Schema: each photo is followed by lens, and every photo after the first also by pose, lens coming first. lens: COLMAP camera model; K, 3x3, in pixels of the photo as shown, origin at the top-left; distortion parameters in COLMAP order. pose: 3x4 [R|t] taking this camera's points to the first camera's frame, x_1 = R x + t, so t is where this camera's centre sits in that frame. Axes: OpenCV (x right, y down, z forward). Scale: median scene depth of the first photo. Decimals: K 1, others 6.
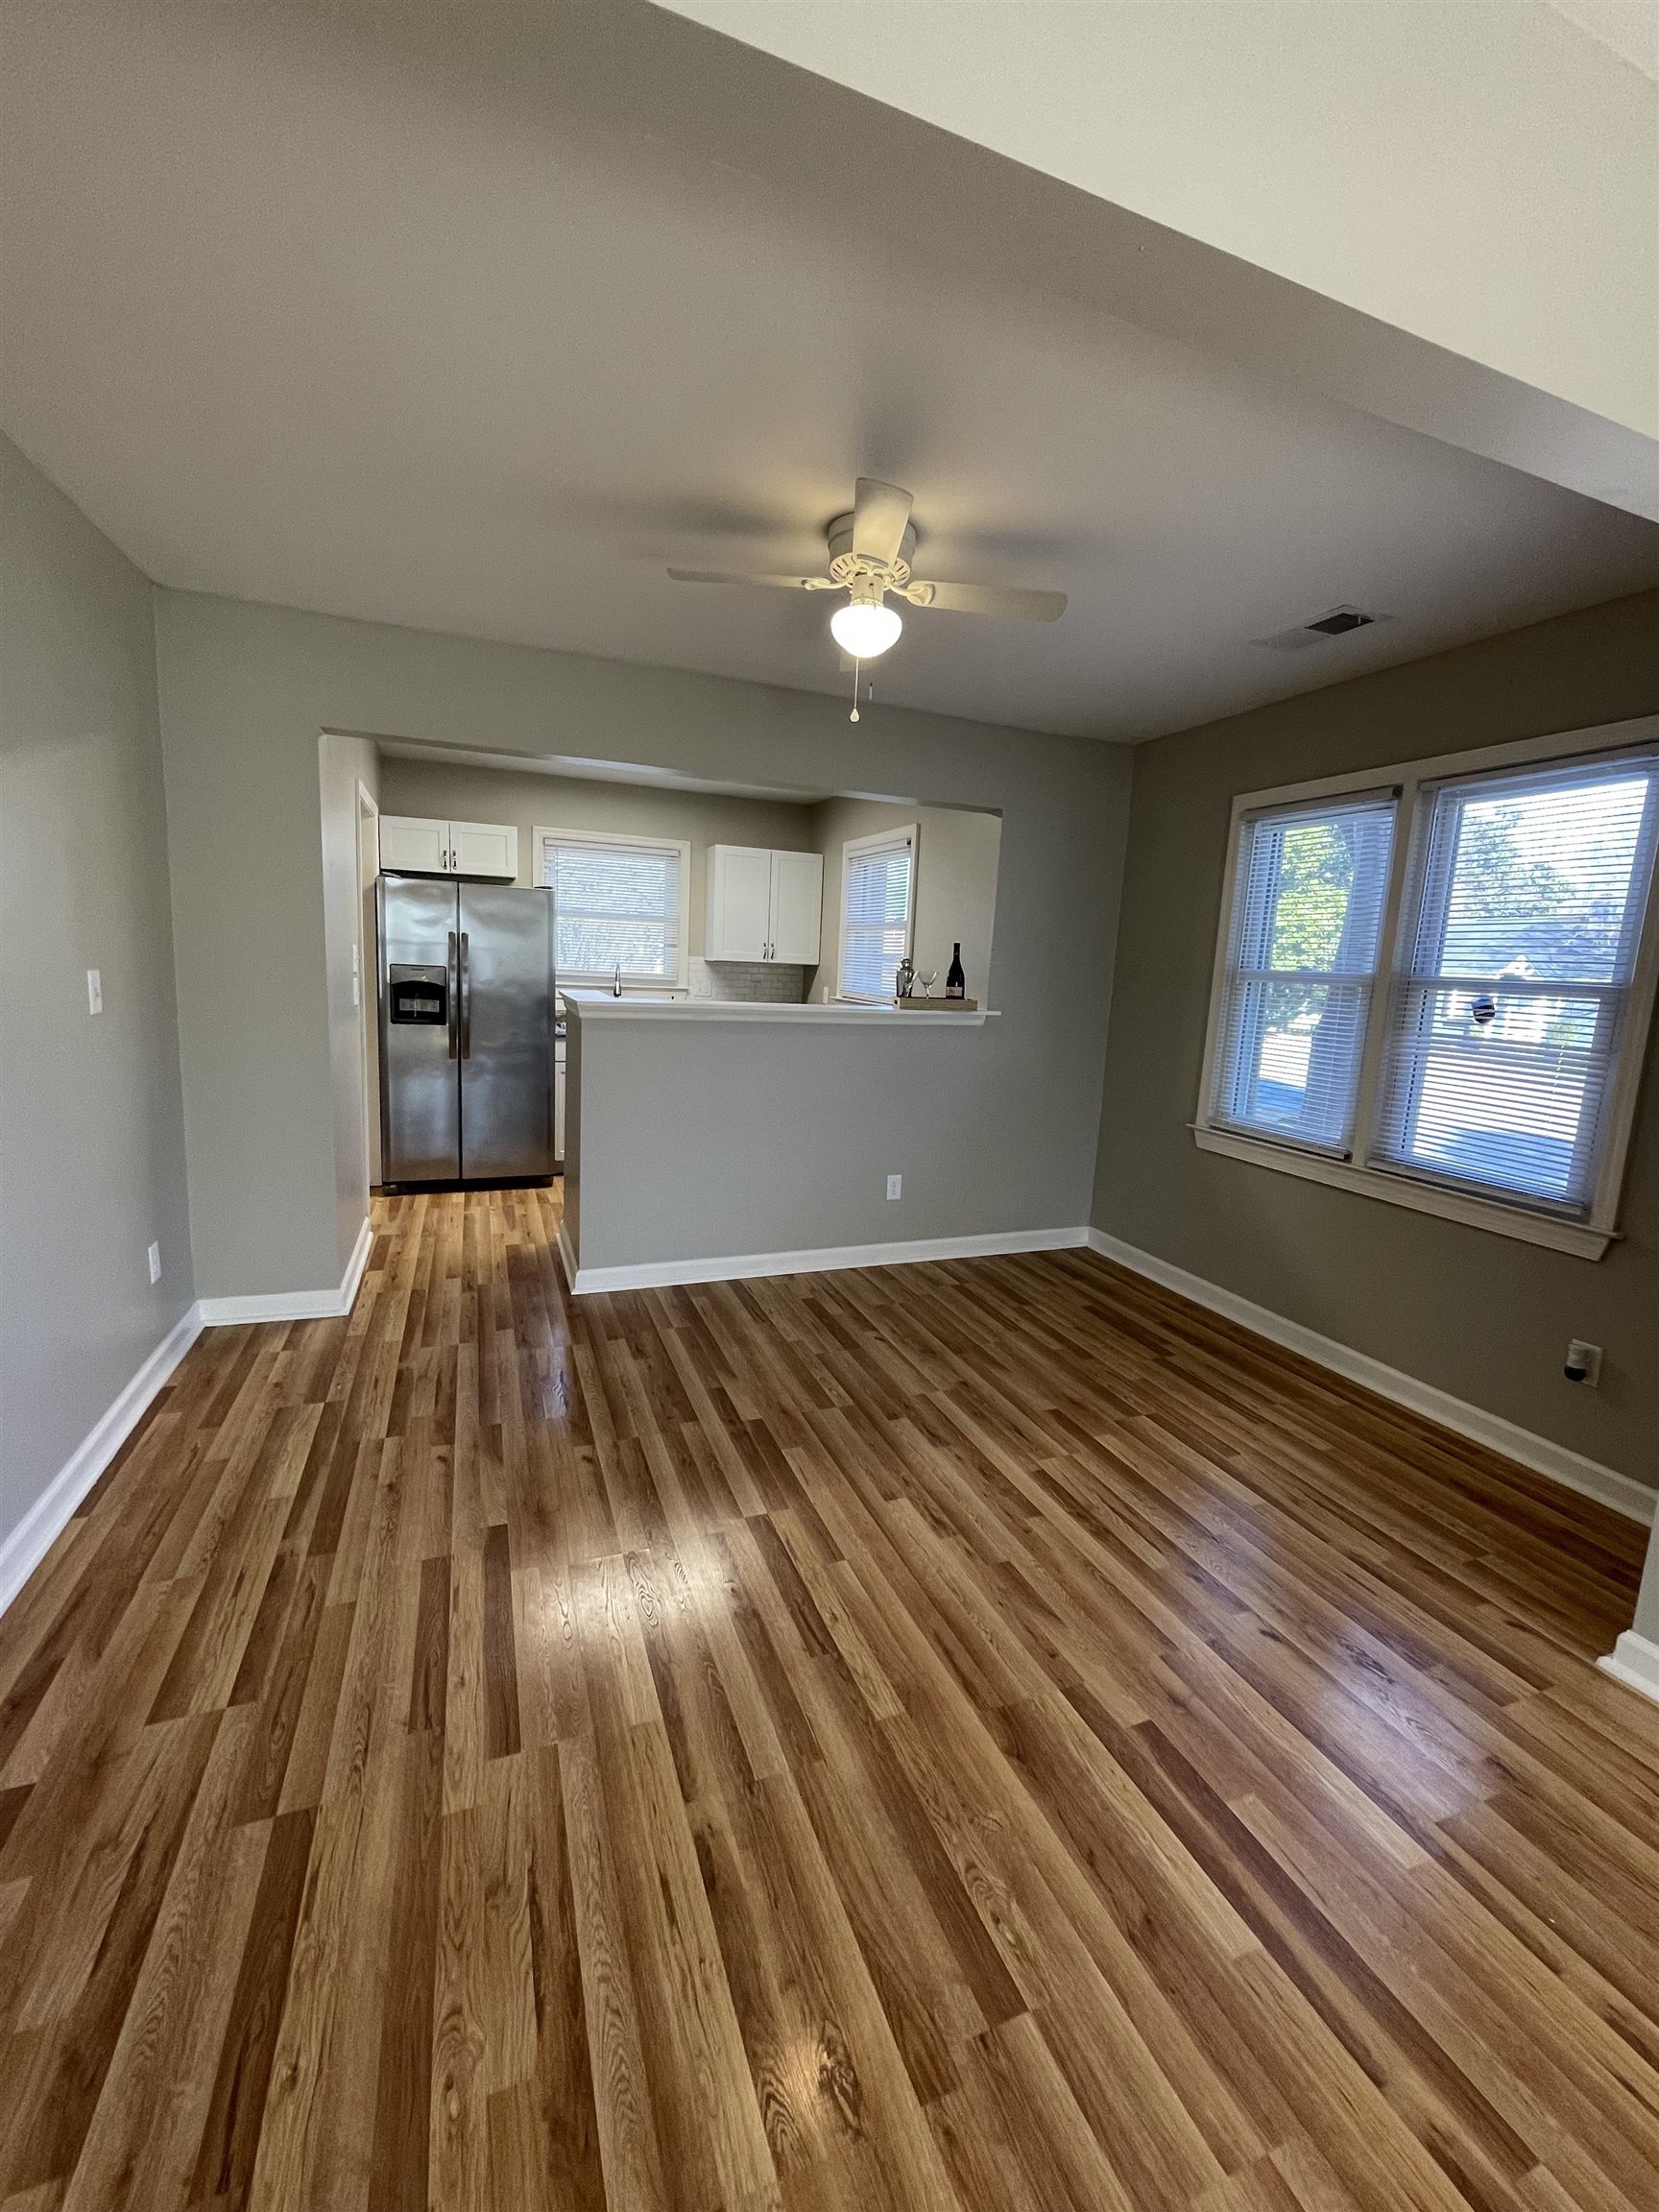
lens RADIAL K [[894.6, 0, 831.4], [0, 894.6, 1096.7], [0, 0, 1]] dist [-0.003460, 0.000213]
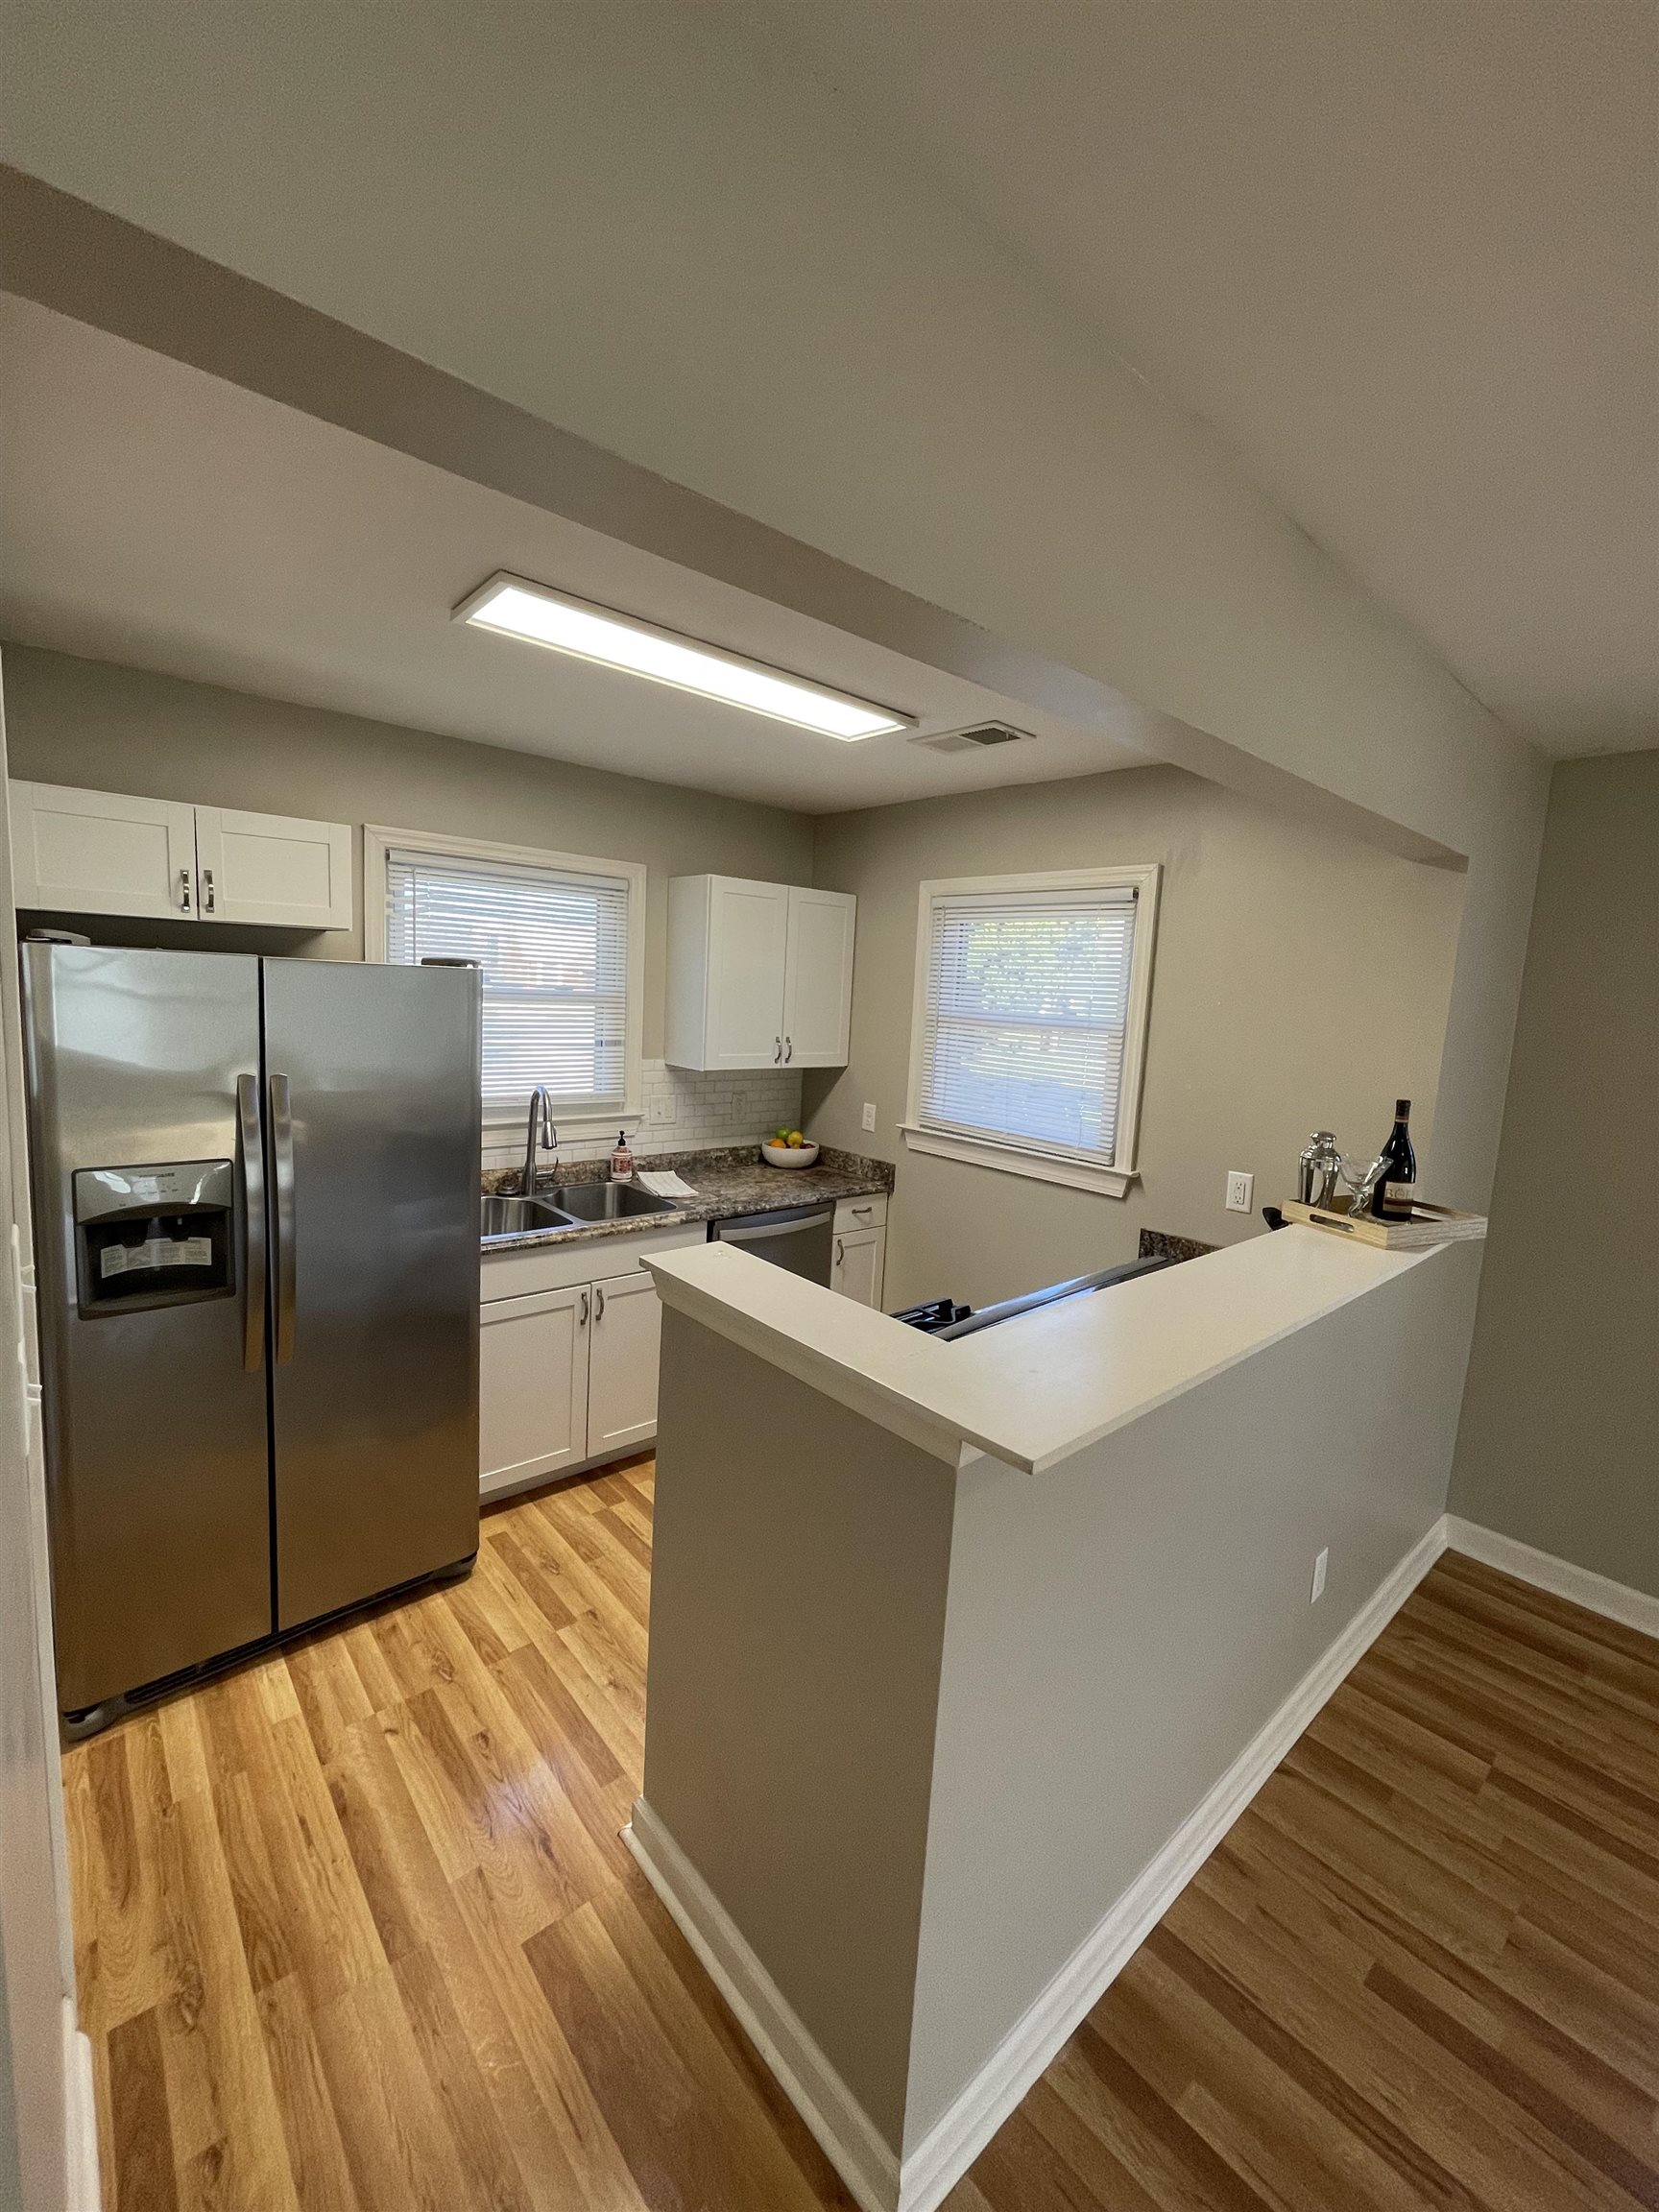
lens RADIAL K [[894.6, 0, 831.4], [0, 894.6, 1096.7], [0, 0, 1]] dist [-0.003460, 0.000213]
pose [[0.941403, -0.040478, 0.334845, -0.449373], [0.044584, 0.998995, -0.004579, -0.233182], [-0.334324, 0.019239, 0.942262, 0.758720]]
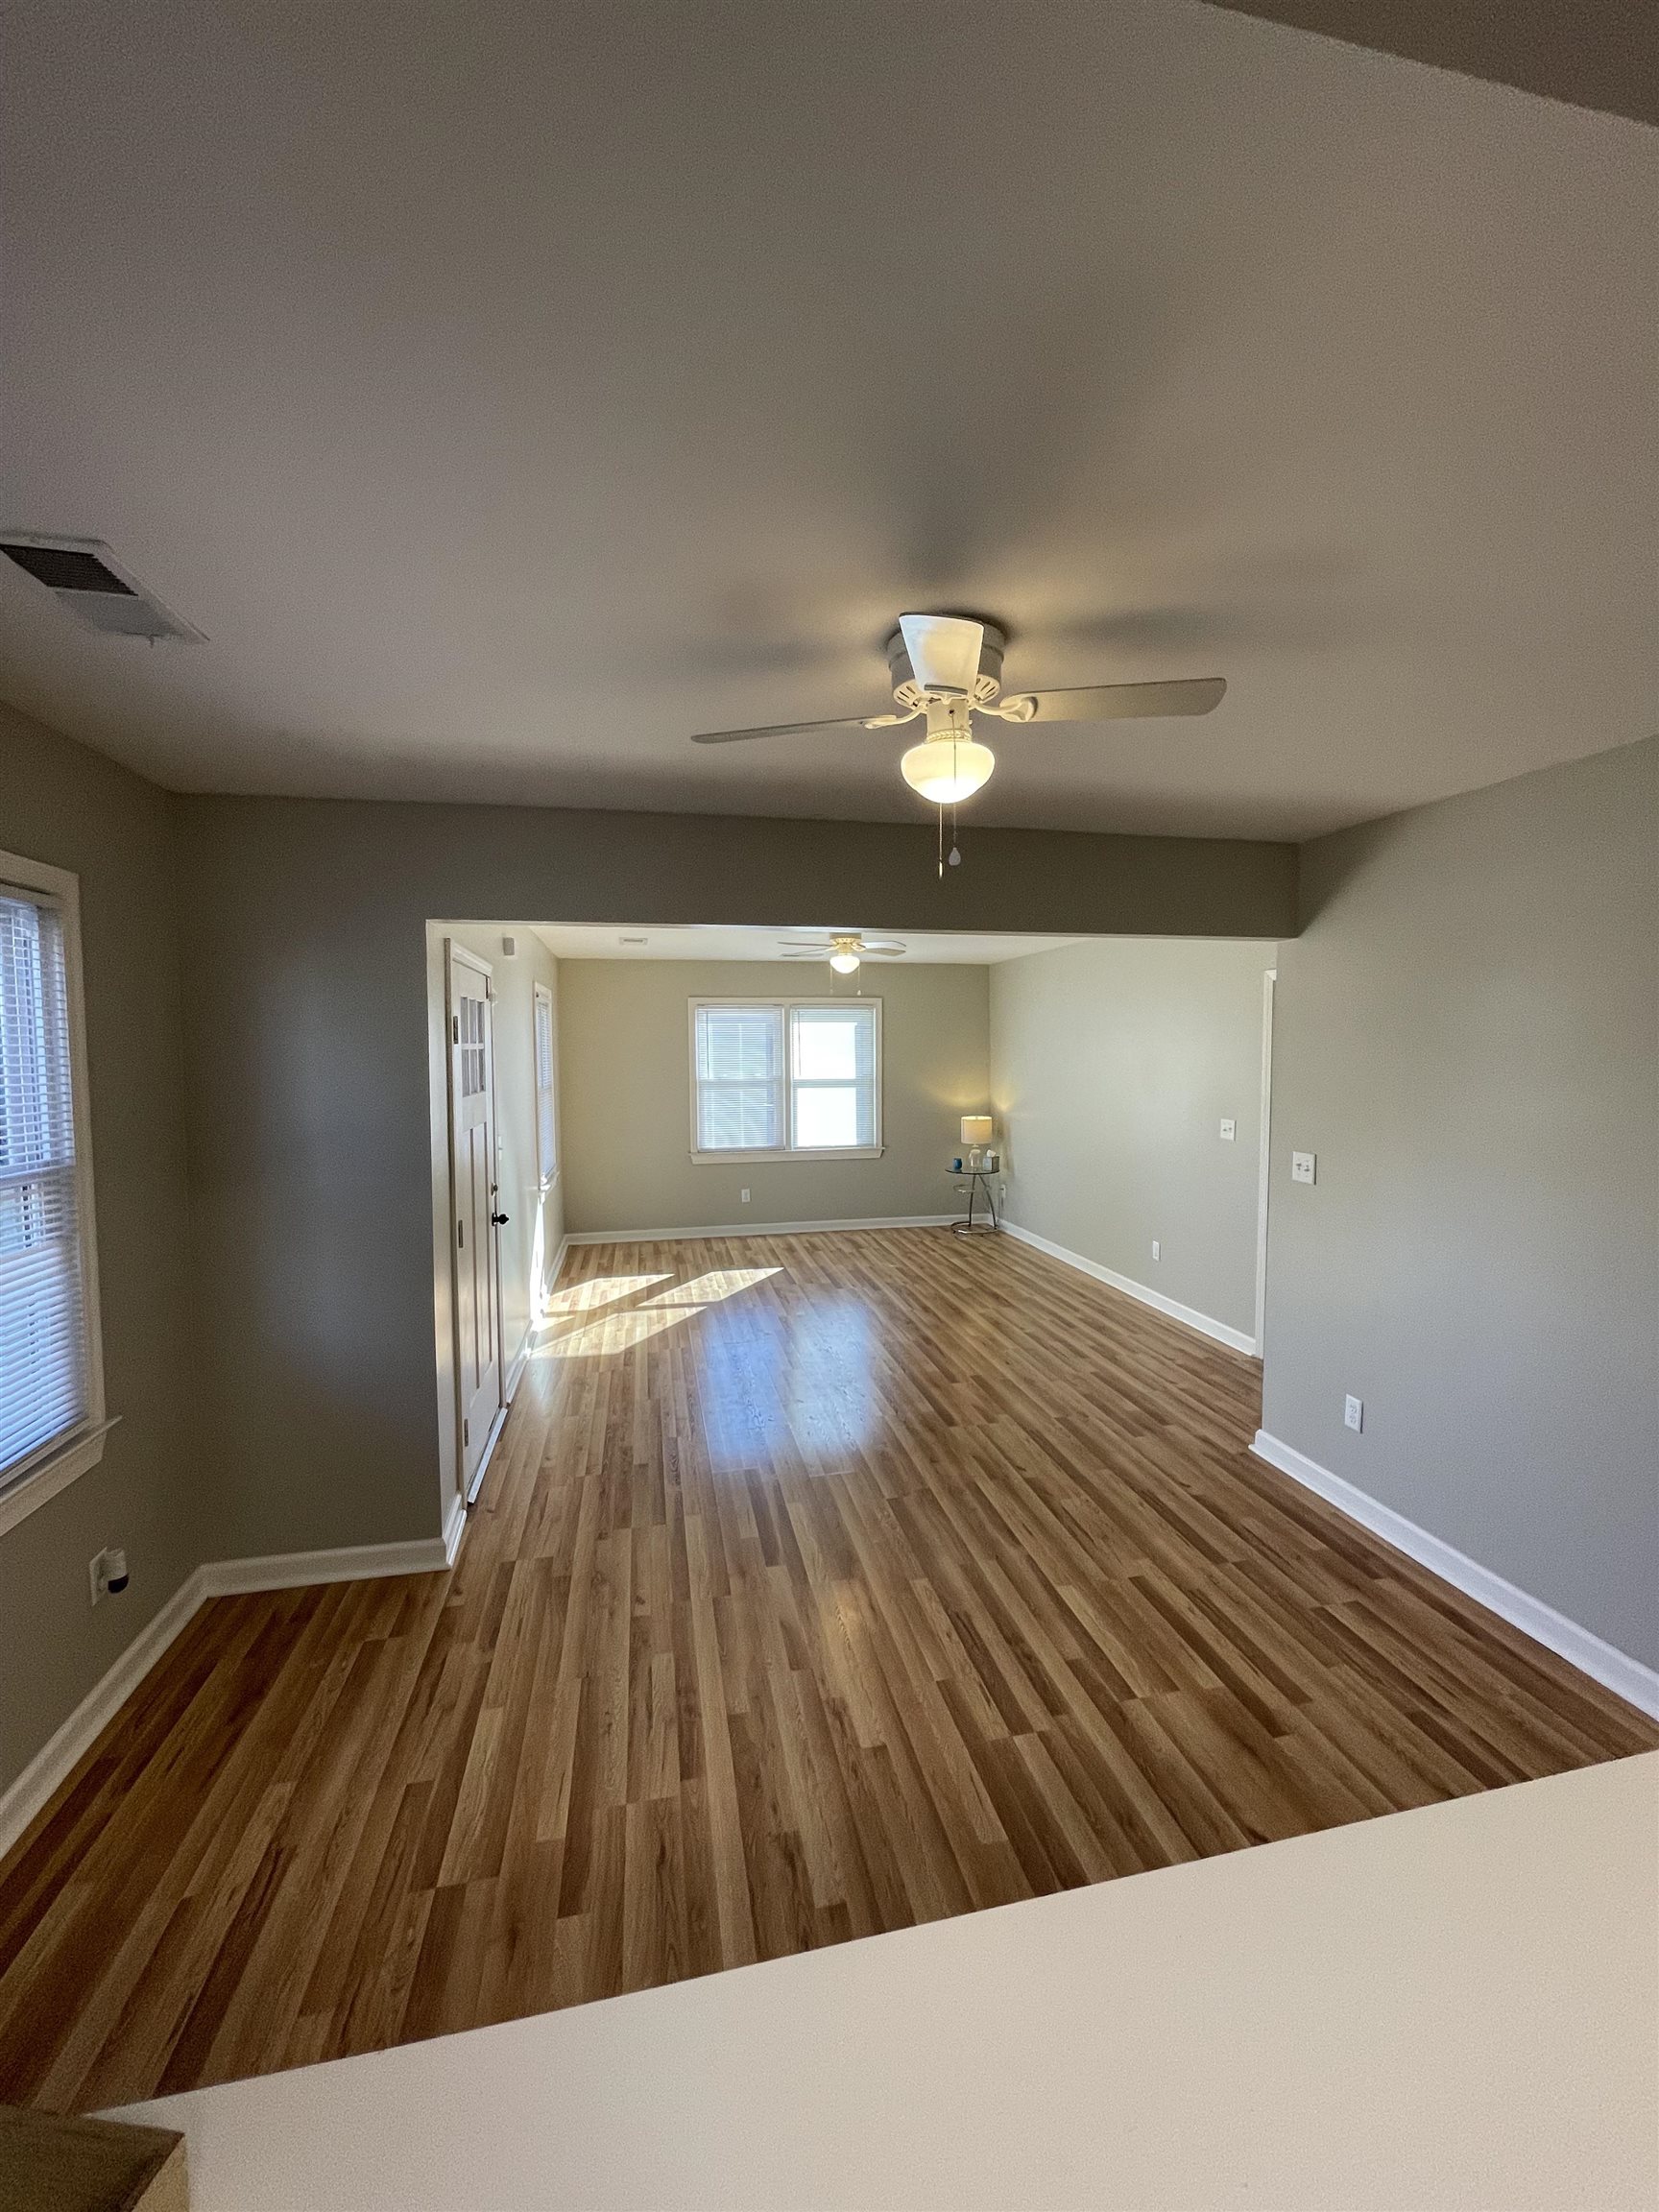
lens RADIAL K [[892.5, 0, 832.1], [0, 892.5, 1099.5], [0, 0, 1]] dist [0.000279, -0.000203]
pose [[-0.985232, -0.050664, 0.163556, -0.001557], [-0.014138, 0.976030, 0.217178, -0.287186], [-0.170638, 0.211658, -0.962332, 1.261476]]
